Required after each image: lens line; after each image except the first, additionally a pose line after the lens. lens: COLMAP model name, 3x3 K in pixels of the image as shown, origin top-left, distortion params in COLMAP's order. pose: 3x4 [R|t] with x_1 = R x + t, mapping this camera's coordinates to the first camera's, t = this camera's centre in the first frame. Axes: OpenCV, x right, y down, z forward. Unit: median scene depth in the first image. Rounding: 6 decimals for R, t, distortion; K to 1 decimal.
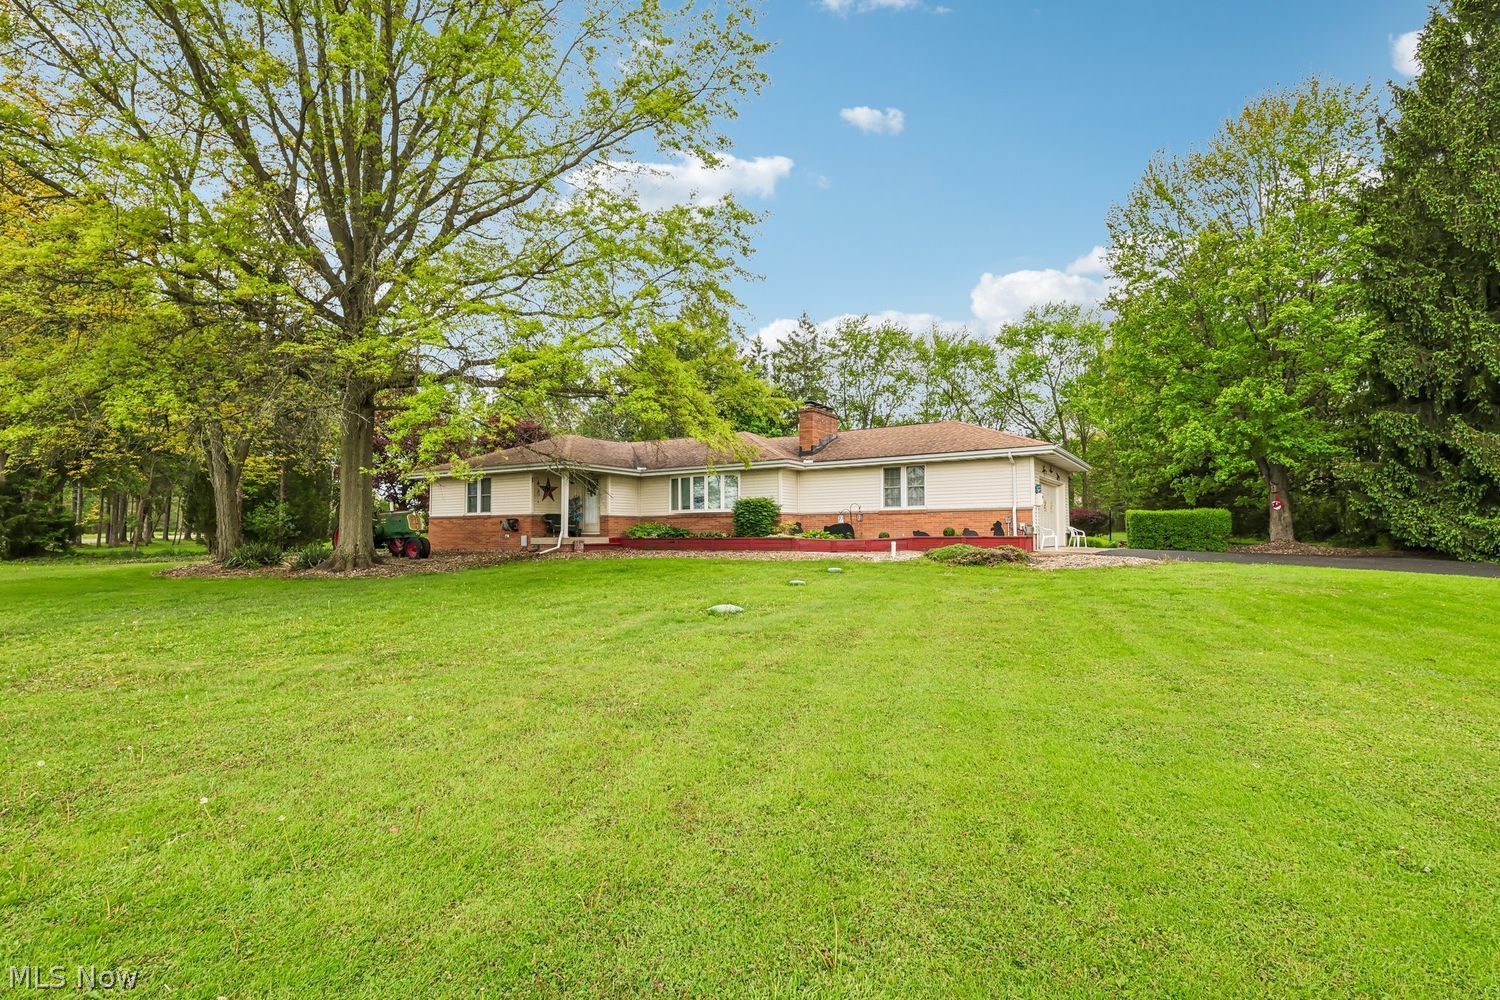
lens RADIAL K [[688.4, 0, 741.7], [0, 688.4, 495.9], [0, 0, 1]] dist [-0.036123, -0.000898]
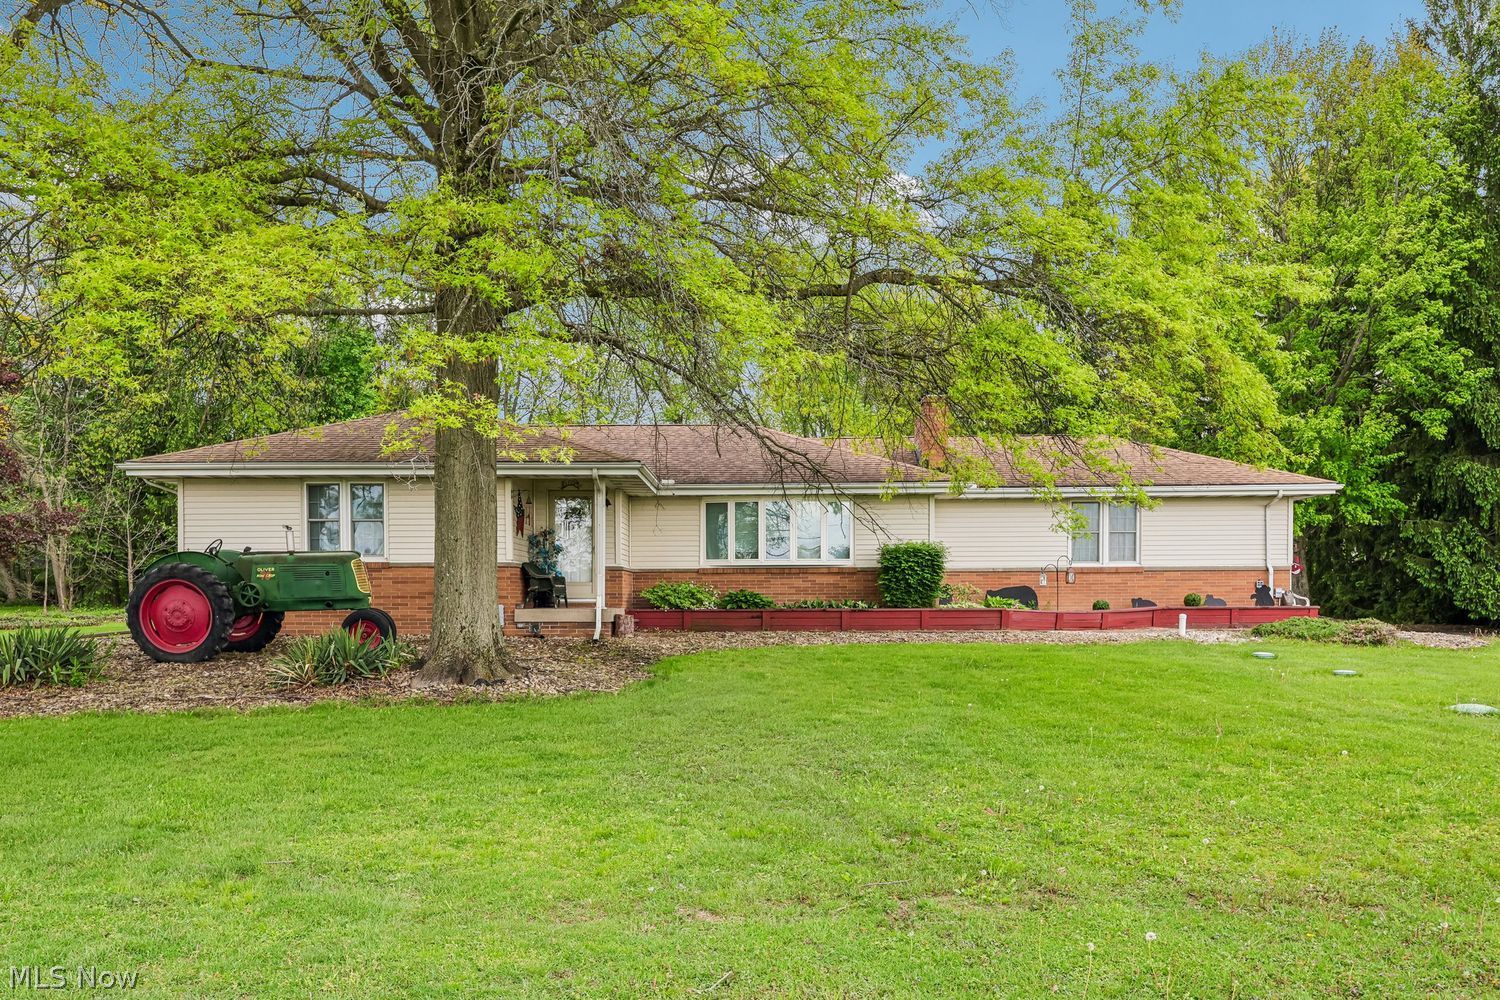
lens RADIAL K [[1238.7, 0, 754.7], [0, 1238.7, 508.6], [0, 0, 1]] dist [-0.011810, -0.020174]
pose [[0.848253, 0.042592, 0.527875, -0.646121], [-0.030321, 0.999032, -0.031885, 0.011773], [-0.528722, 0.011041, 0.848723, 0.148767]]
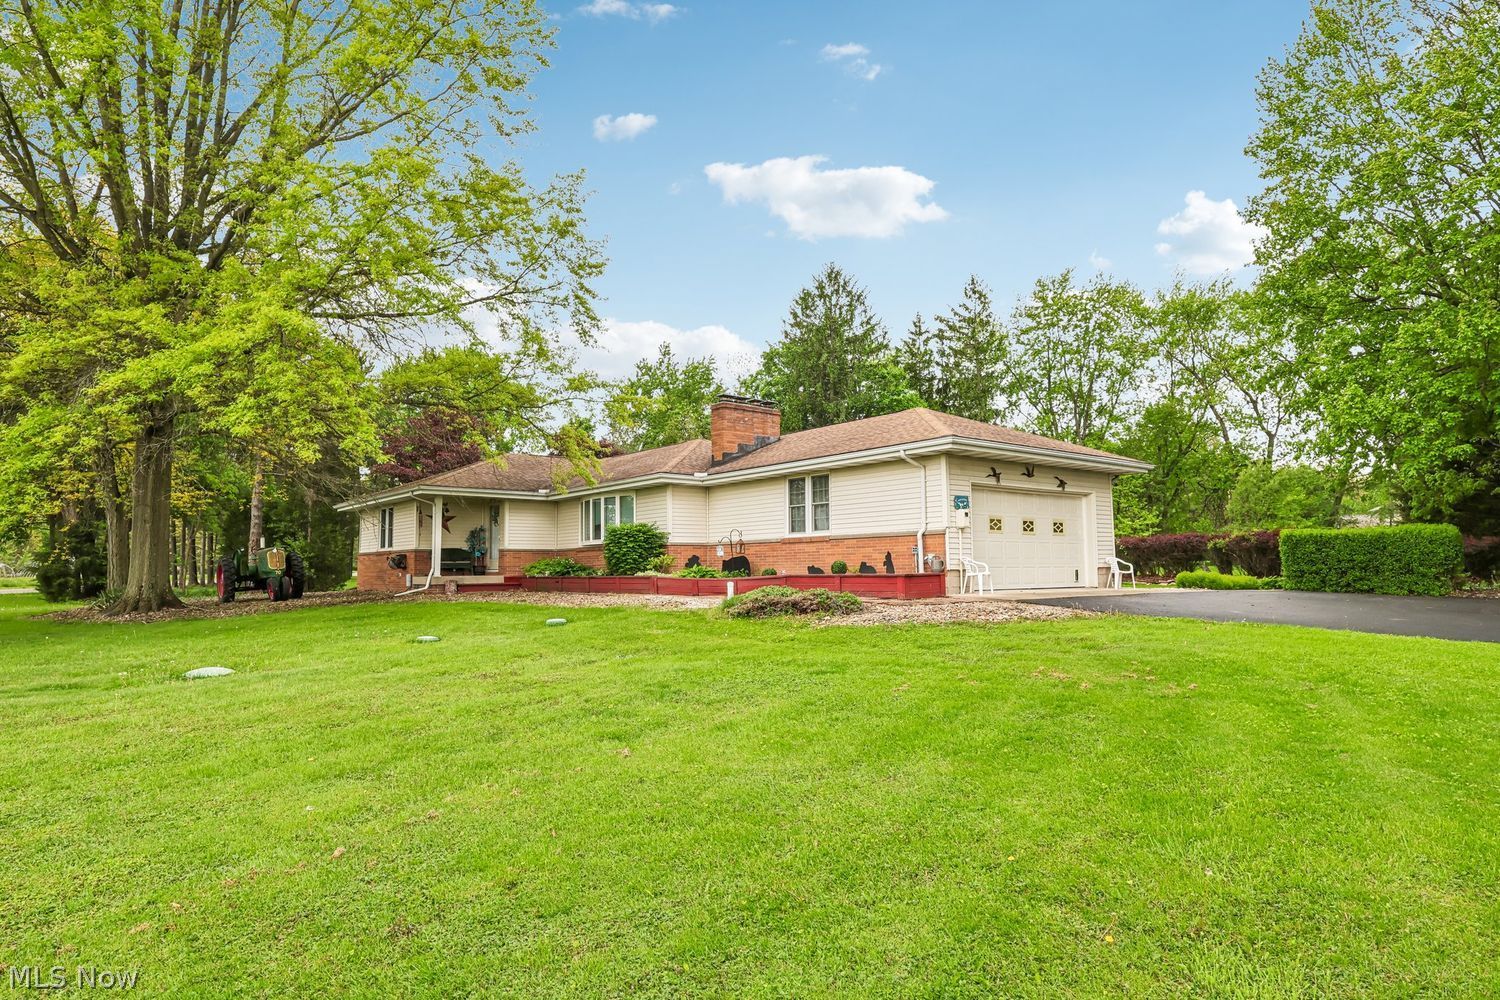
lens RADIAL K [[838.5, 0, 752.4], [0, 838.5, 494.7], [0, 0, 1]] dist [-0.008154, -0.001021]
pose [[0.955858, -0.031444, -0.292143, 0.411610], [0.022556, 0.999176, -0.033745, 0.004323], [0.292963, 0.025666, 0.955779, 0.130412]]
